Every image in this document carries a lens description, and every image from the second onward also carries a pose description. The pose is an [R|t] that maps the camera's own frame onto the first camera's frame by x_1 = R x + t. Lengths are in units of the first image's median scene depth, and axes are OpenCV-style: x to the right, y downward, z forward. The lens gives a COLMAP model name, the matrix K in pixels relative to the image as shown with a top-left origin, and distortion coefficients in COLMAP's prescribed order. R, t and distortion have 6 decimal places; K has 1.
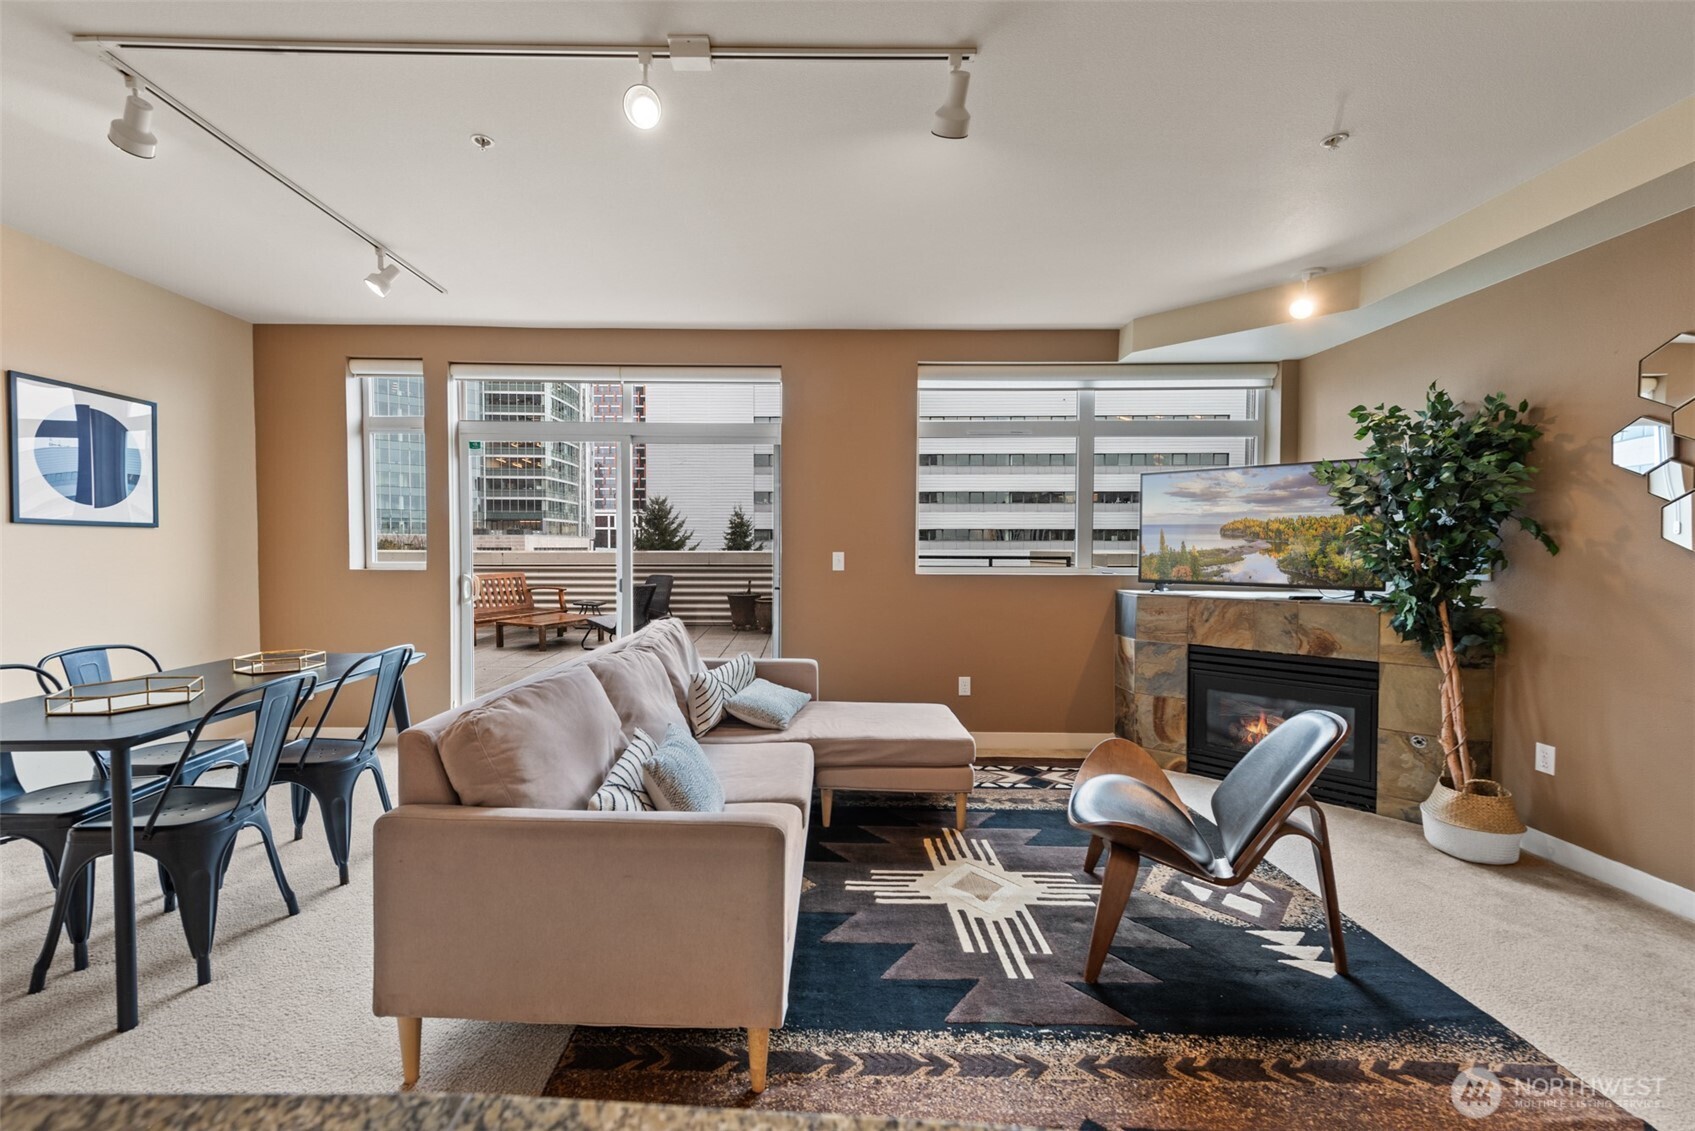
lens RADIAL K [[669.7, 0, 817.8], [0, 669.7, 564.0], [0, 0, 1]] dist [0.003785, -0.000738]
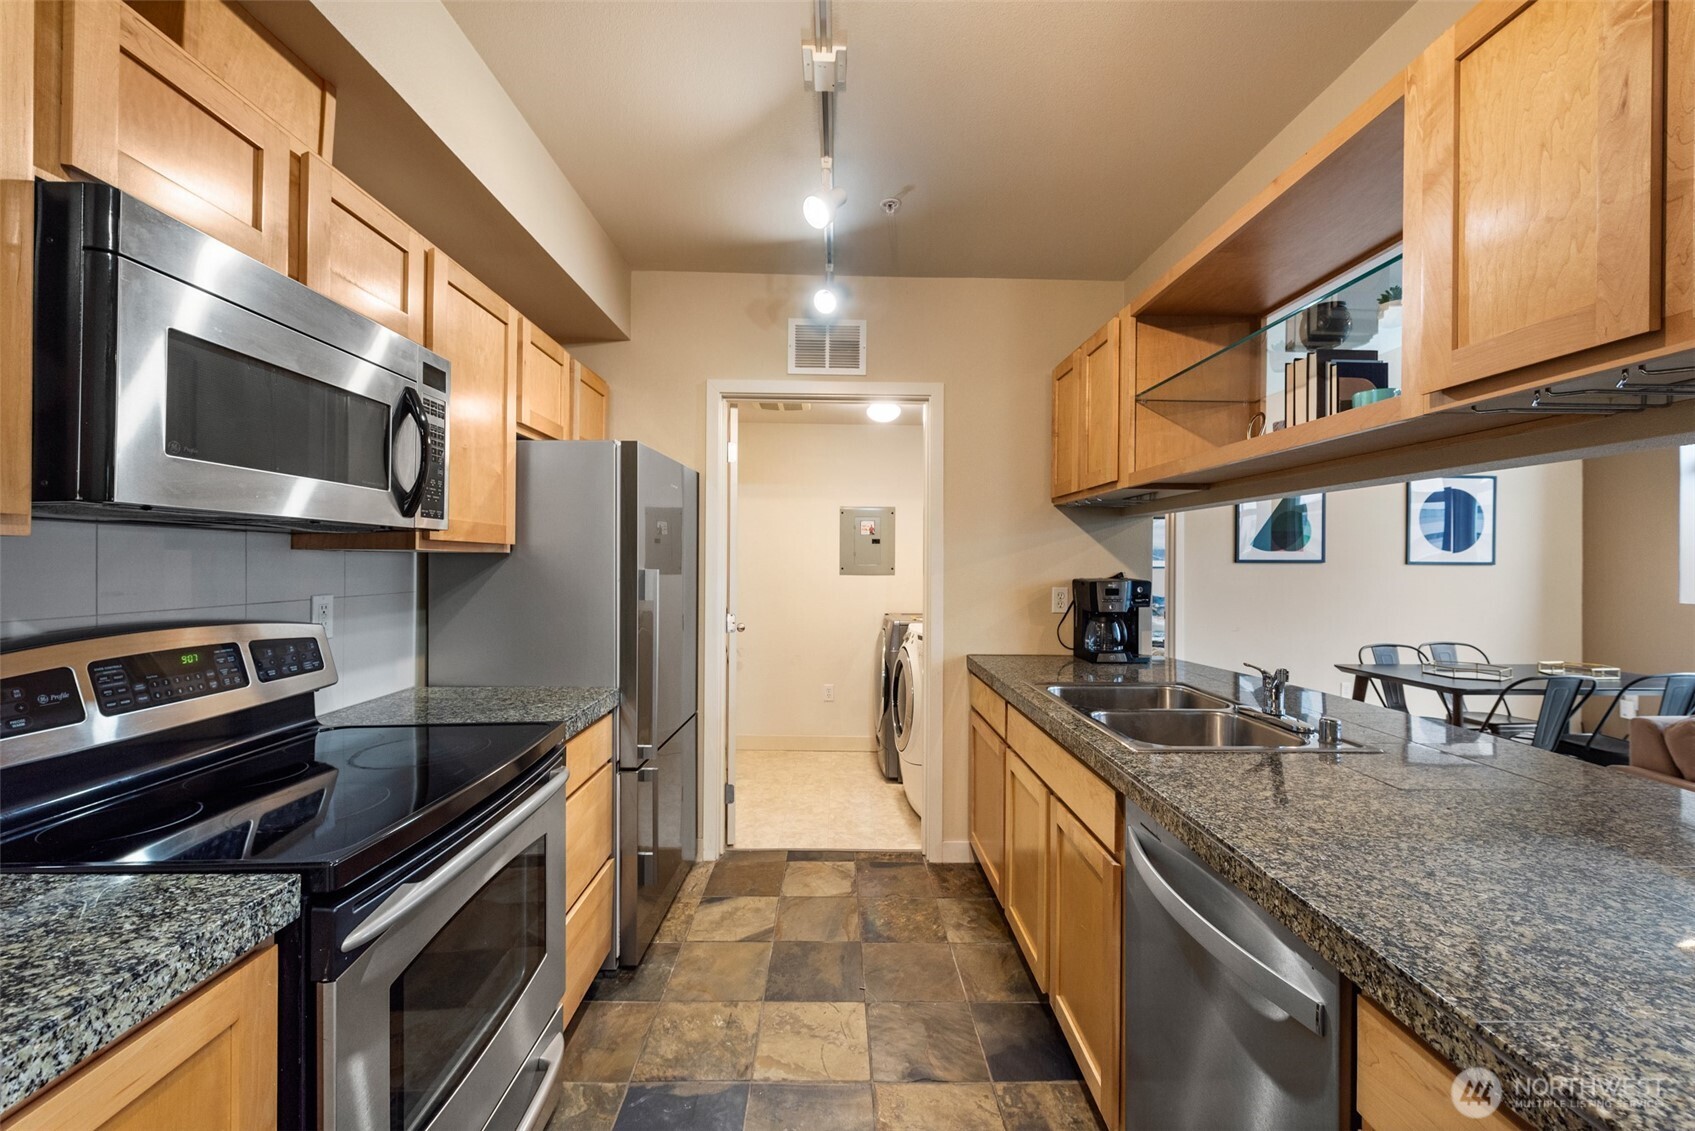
lens RADIAL K [[669.7, 0, 841.6], [0, 669.7, 561.8], [0, 0, 1]] dist [0.003785, -0.000738]
pose [[-0.001547, -0.005074, -0.999986, 0.531910], [-0.036192, 0.999332, -0.005015, -0.006981], [0.999344, 0.036184, -0.001729, -0.454281]]
